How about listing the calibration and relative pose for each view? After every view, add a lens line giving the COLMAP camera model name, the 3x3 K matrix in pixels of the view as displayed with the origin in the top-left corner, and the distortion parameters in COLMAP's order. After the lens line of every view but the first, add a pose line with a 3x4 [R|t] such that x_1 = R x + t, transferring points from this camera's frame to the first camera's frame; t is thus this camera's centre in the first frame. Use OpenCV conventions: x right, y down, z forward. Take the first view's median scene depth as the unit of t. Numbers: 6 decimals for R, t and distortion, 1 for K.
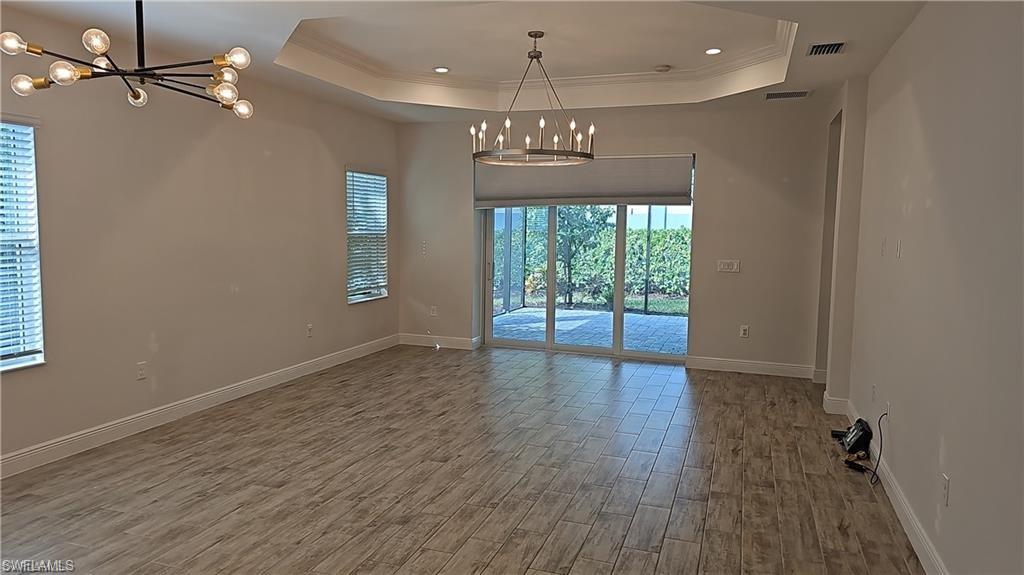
lens RADIAL K [[694.5, 0, 483.4], [0, 694.5, 285.5], [0, 0, 1]] dist [0.089054, -0.081625]
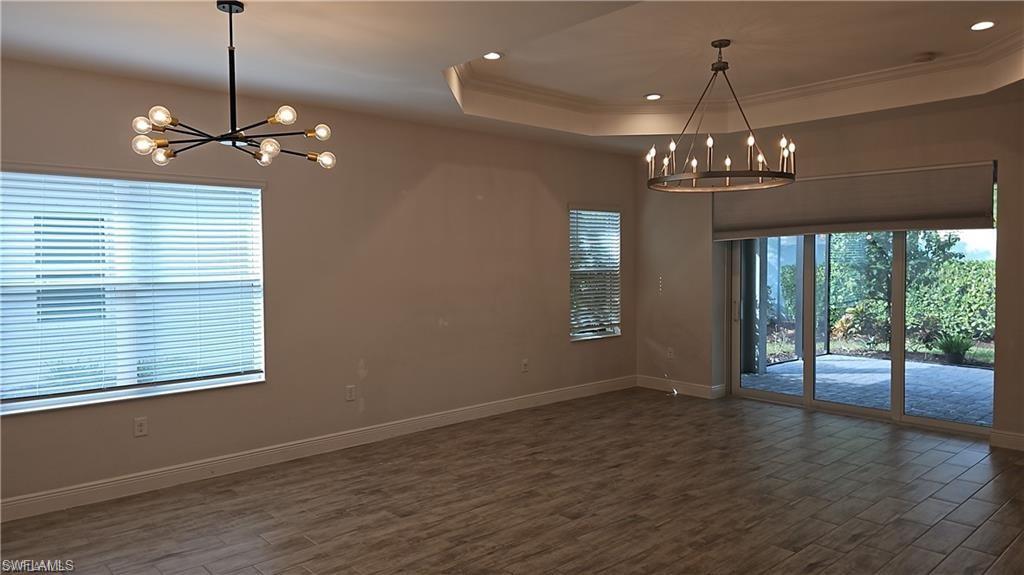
lens RADIAL K [[687.0, 0, 506.4], [0, 687.0, 284.3], [0, 0, 1]] dist [0.093835, -0.101866]
pose [[0.879077, -0.001540, -0.476678, 0.240084], [-0.024053, 0.998578, -0.047584, -0.007464], [0.476073, 0.053295, 0.877789, 0.112792]]
